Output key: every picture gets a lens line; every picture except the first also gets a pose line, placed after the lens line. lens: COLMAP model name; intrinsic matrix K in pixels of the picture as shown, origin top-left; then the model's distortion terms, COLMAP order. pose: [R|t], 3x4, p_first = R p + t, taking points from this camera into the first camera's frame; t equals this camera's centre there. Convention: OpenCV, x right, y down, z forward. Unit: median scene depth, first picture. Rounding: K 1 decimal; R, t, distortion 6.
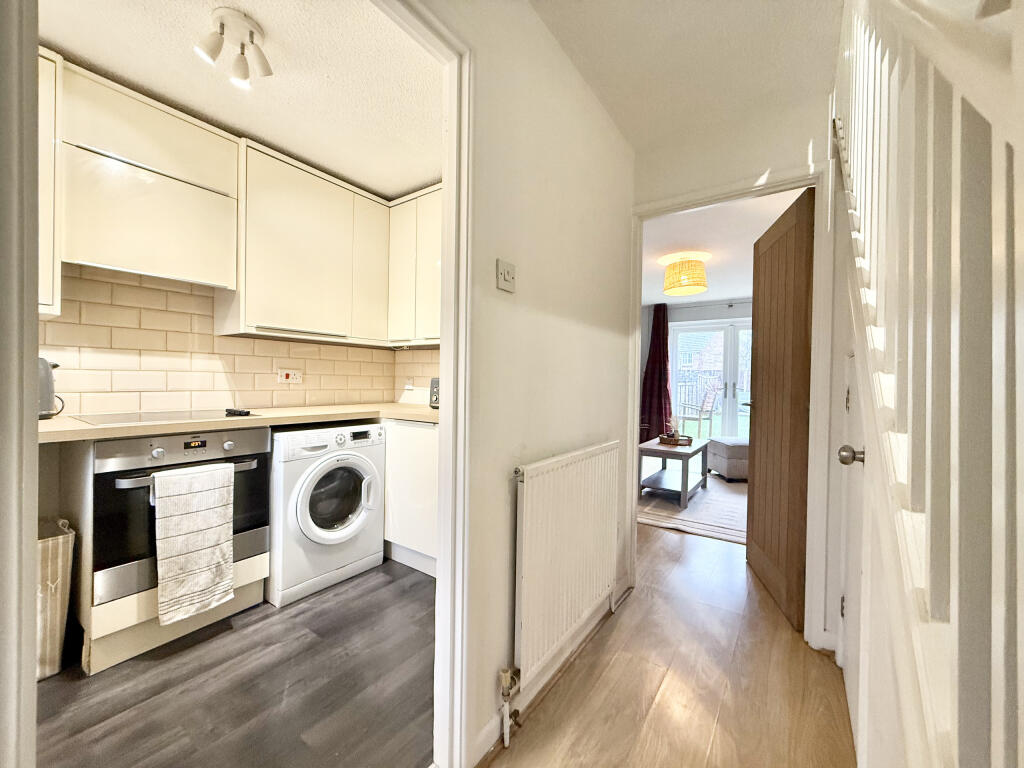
lens RADIAL K [[406.6, 0, 509.9], [0, 406.6, 384.2], [0, 0, 1]] dist [0.000561, 0.000198]
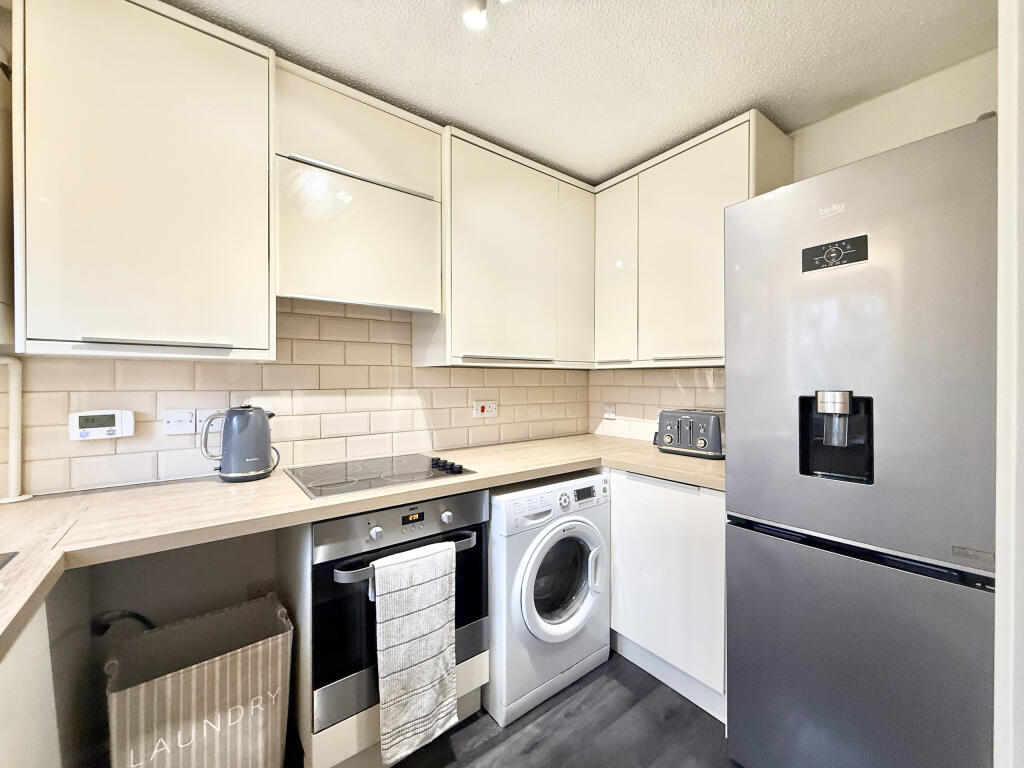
lens RADIAL K [[406.6, 0, 509.9], [0, 406.6, 384.2], [0, 0, 1]] dist [0.000561, 0.000198]
pose [[0.954075, -0.015485, -0.299167, -0.312338], [0.014312, 0.999879, -0.006112, -0.085836], [0.299225, 0.001550, 0.954181, 0.272546]]
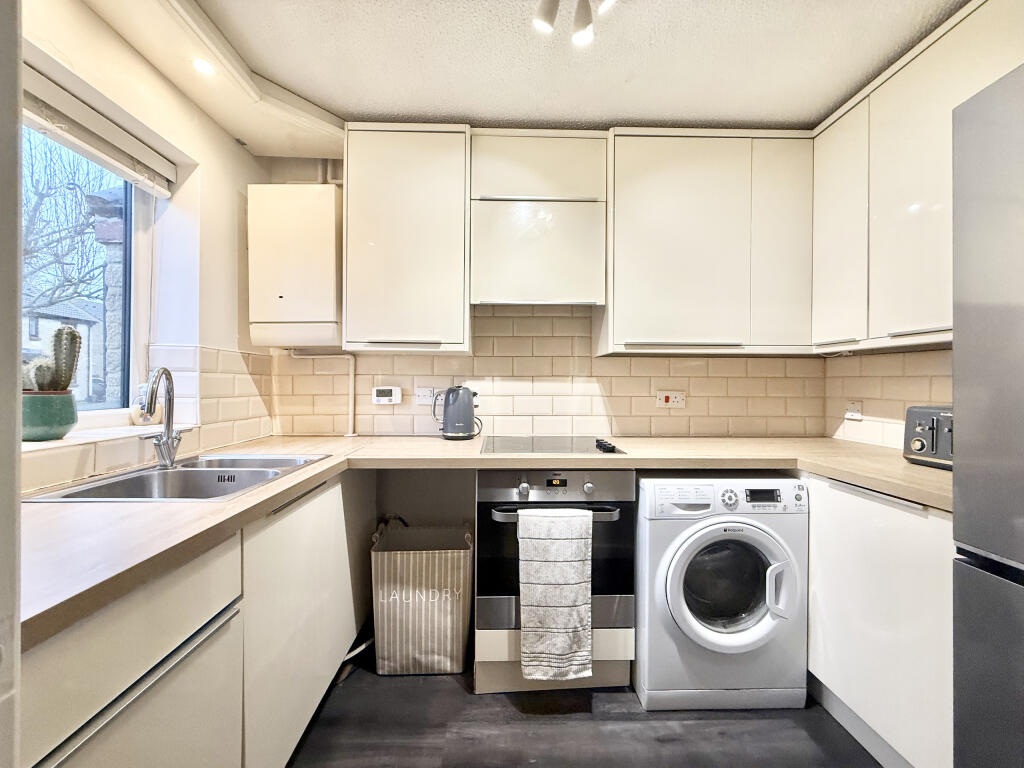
lens RADIAL K [[406.6, 0, 509.9], [0, 406.6, 384.2], [0, 0, 1]] dist [0.000561, 0.000198]
pose [[0.595360, -0.012560, -0.803361, -0.096522], [-0.002634, 0.999842, -0.017584, -0.045670], [0.803454, 0.012585, 0.595233, 0.329132]]
